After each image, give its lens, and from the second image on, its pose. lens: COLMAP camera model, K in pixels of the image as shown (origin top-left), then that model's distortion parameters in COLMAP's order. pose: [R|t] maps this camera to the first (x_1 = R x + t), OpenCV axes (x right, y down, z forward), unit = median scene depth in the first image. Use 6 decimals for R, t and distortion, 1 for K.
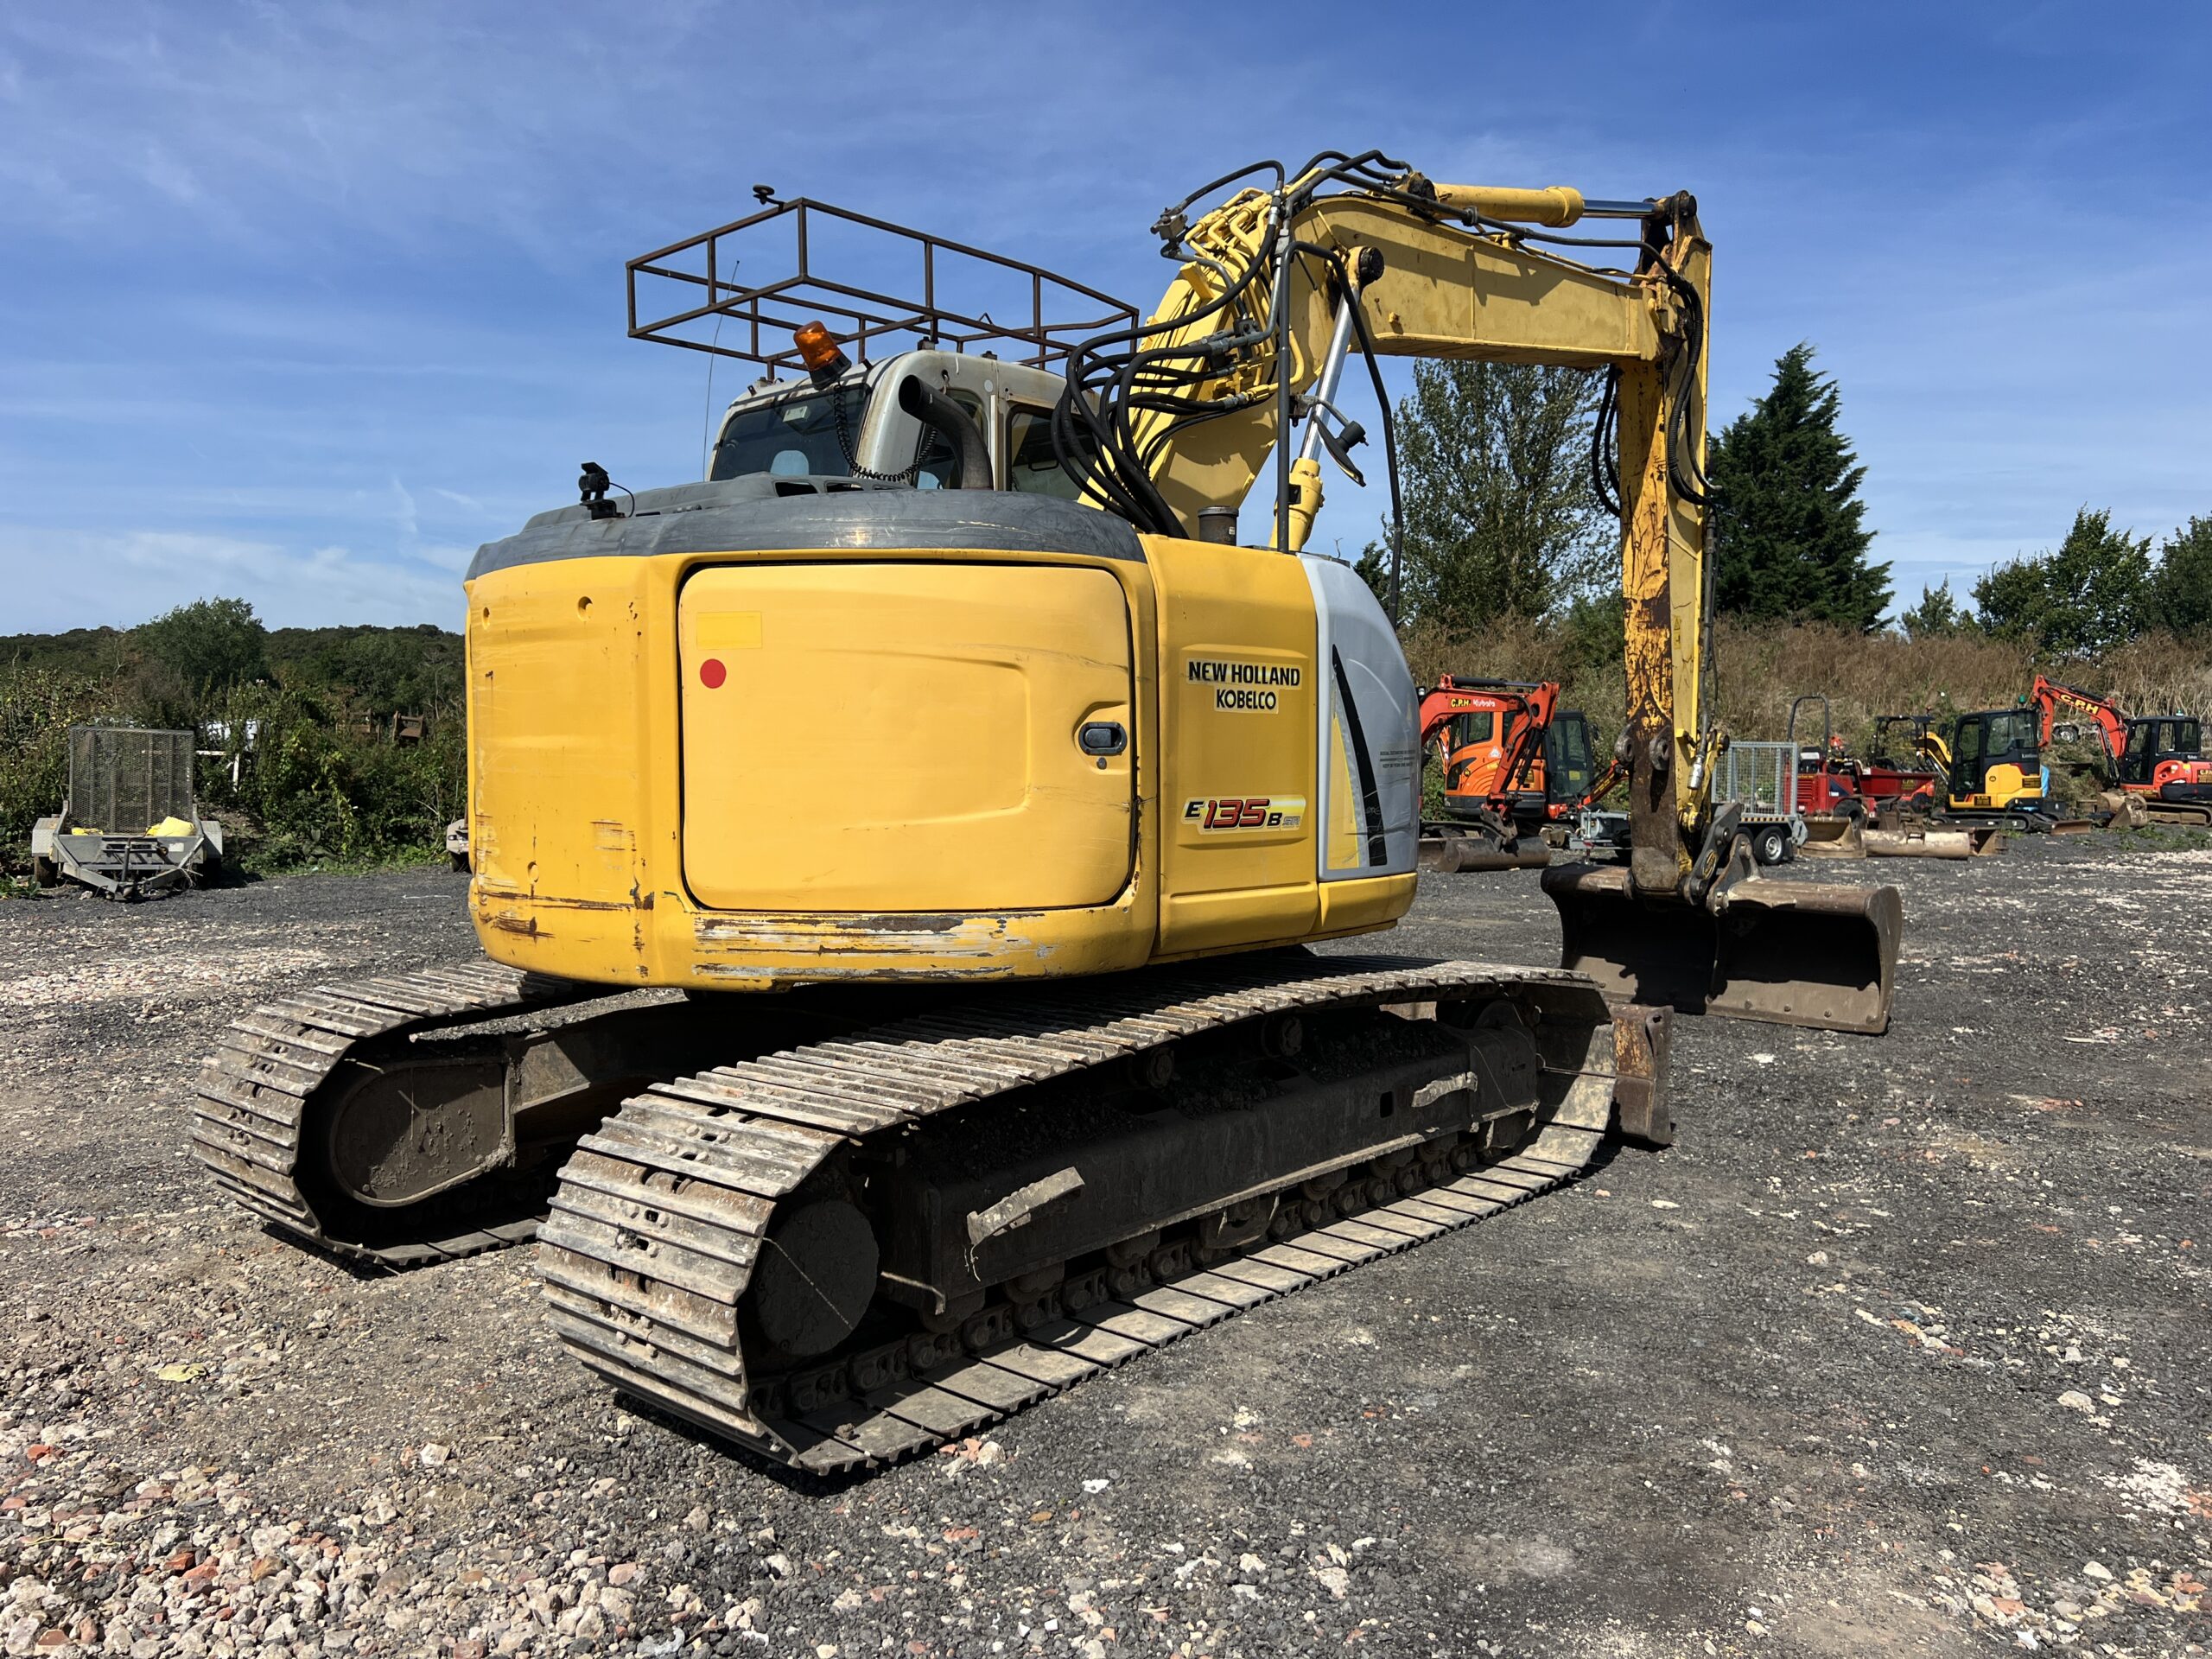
lens RADIAL K [[1675.6, 0, 1094.2], [0, 1675.6, 829.9], [0, 0, 1]] dist [0.026694, -0.022509]
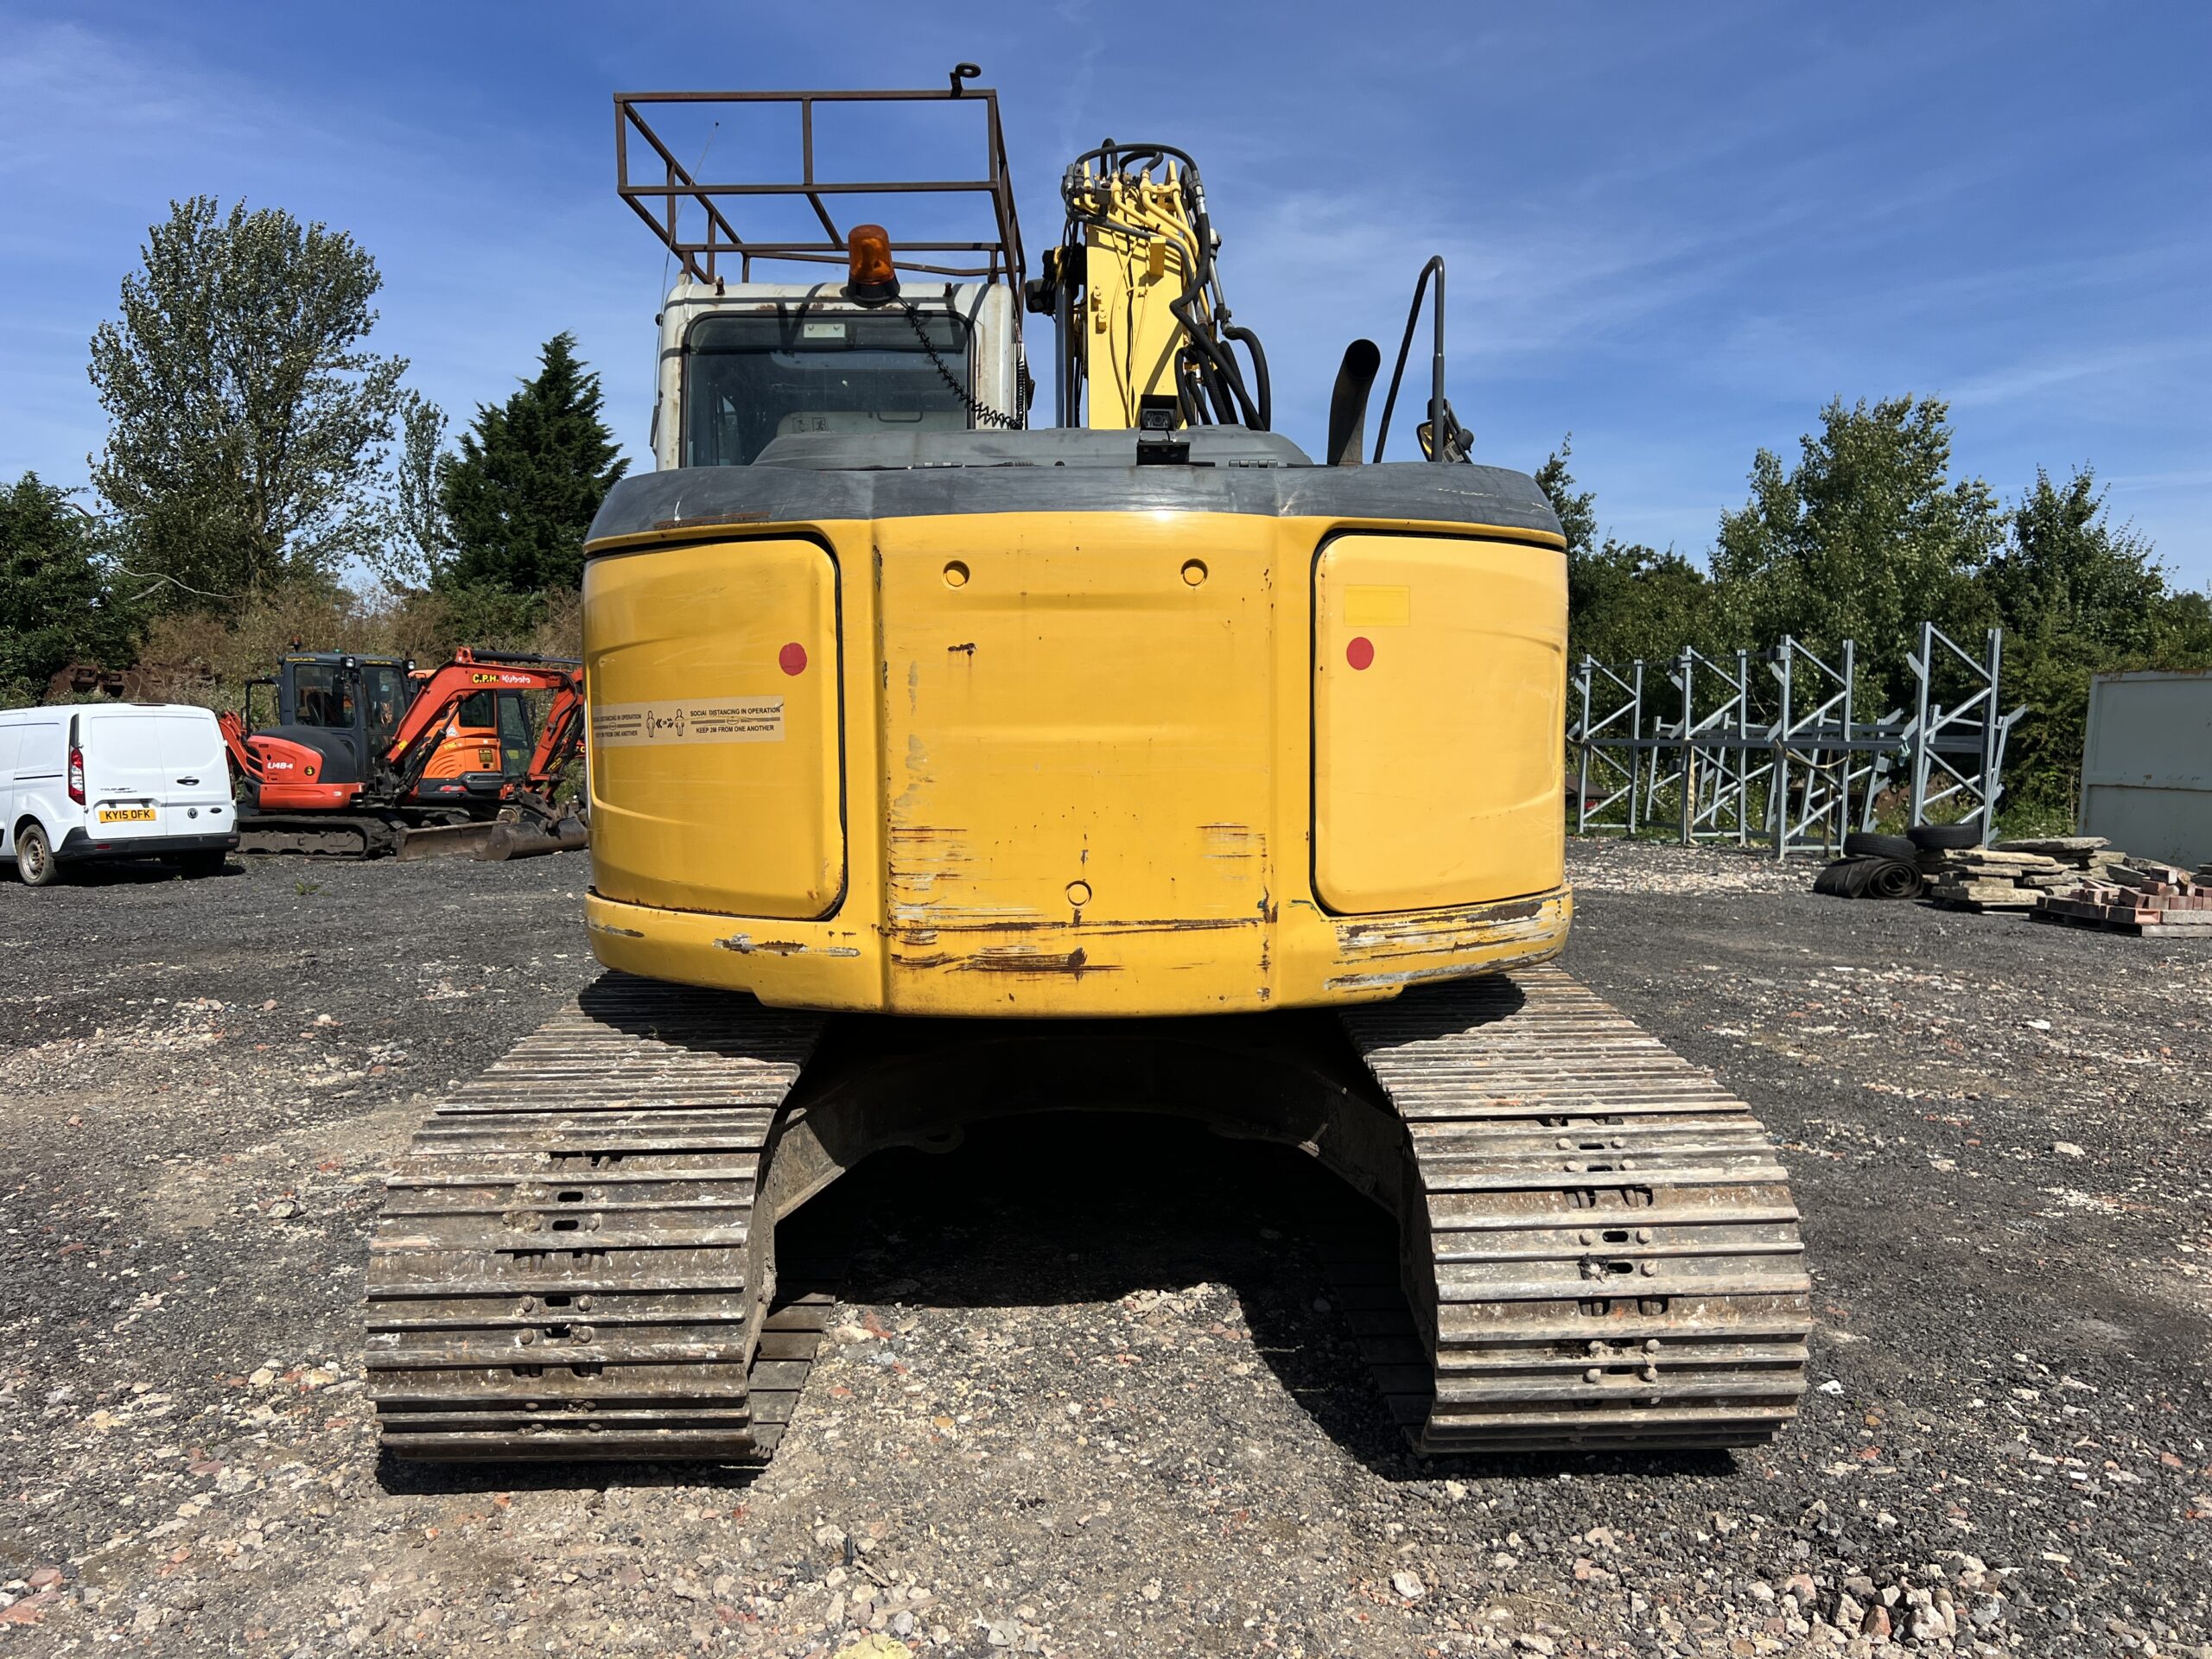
lens RADIAL K [[1675.6, 0, 1092.9], [0, 1675.6, 822.1], [0, 0, 1]] dist [0.026694, -0.022509]
pose [[0.724080, -0.049778, 0.687918, -0.913725], [0.043087, 0.998709, 0.026915, -0.031667], [-0.688369, 0.010152, 0.725289, 0.427801]]
